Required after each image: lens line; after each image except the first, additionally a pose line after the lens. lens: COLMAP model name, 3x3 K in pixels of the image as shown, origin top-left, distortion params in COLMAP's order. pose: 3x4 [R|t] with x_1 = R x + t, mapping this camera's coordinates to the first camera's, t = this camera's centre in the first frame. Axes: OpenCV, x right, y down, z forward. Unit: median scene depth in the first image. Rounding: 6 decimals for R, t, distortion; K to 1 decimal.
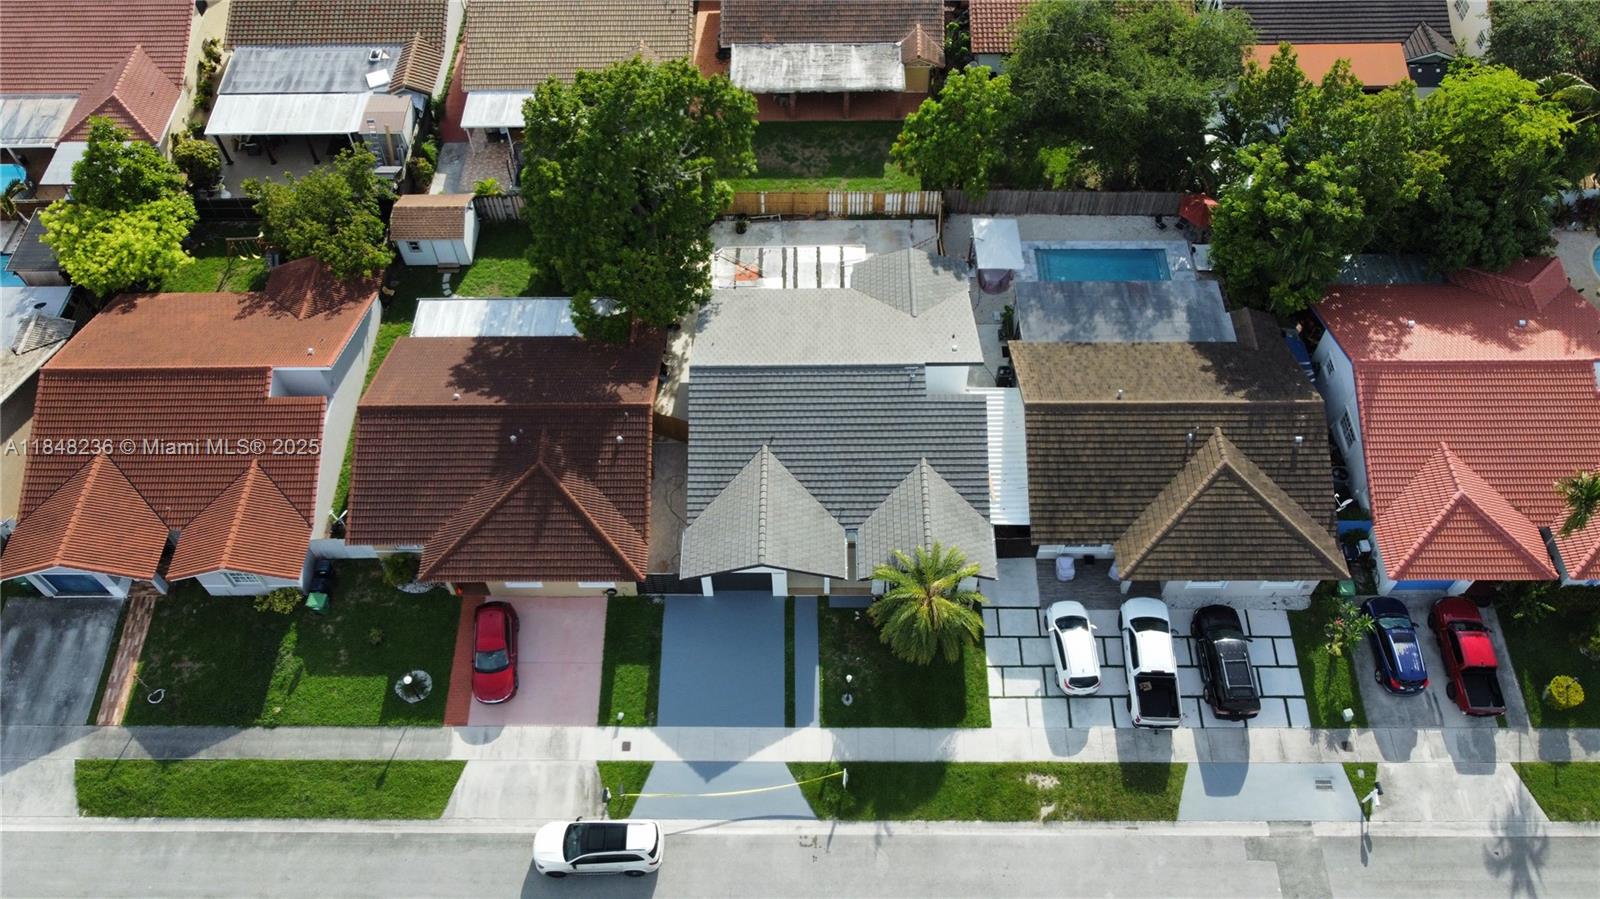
lens RADIAL K [[1221.9, 0, 800.0], [0, 1221.9, 454.8], [0, 0, 1]] dist [-0.009670, 0.013212]
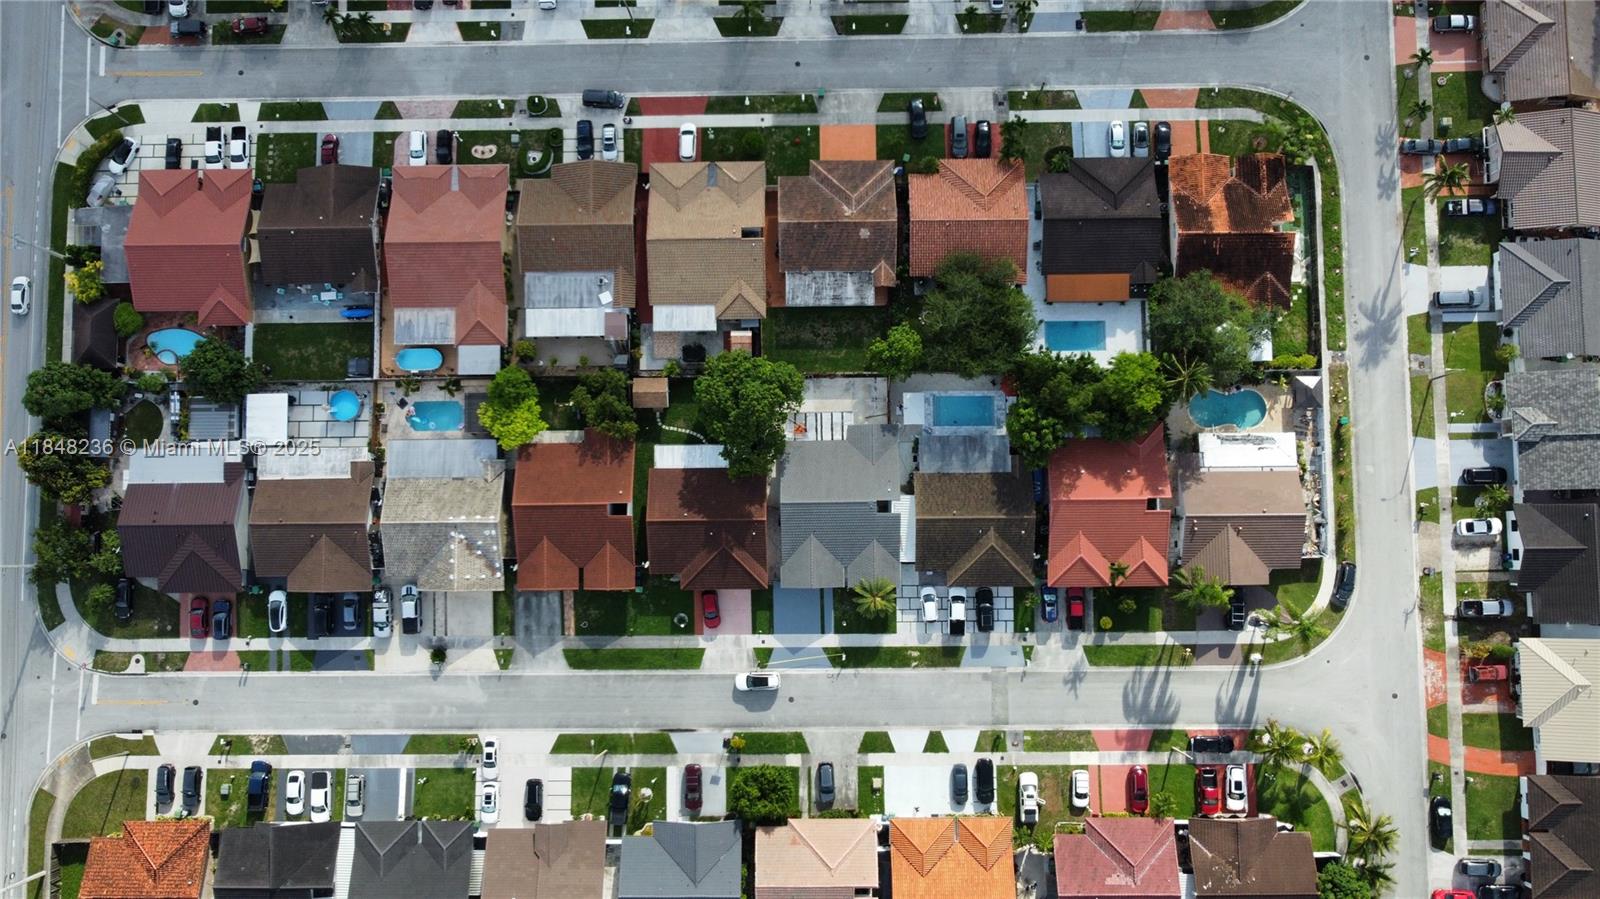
lens RADIAL K [[1221.9, 0, 803.4], [0, 1221.9, 449.8], [0, 0, 1]] dist [-0.009670, 0.013212]
pose [[0.999852, -0.015677, 0.007039, -0.063973], [0.009766, 0.855400, 0.517876, -1.532625], [-0.014140, -0.517730, 0.855427, -1.110878]]
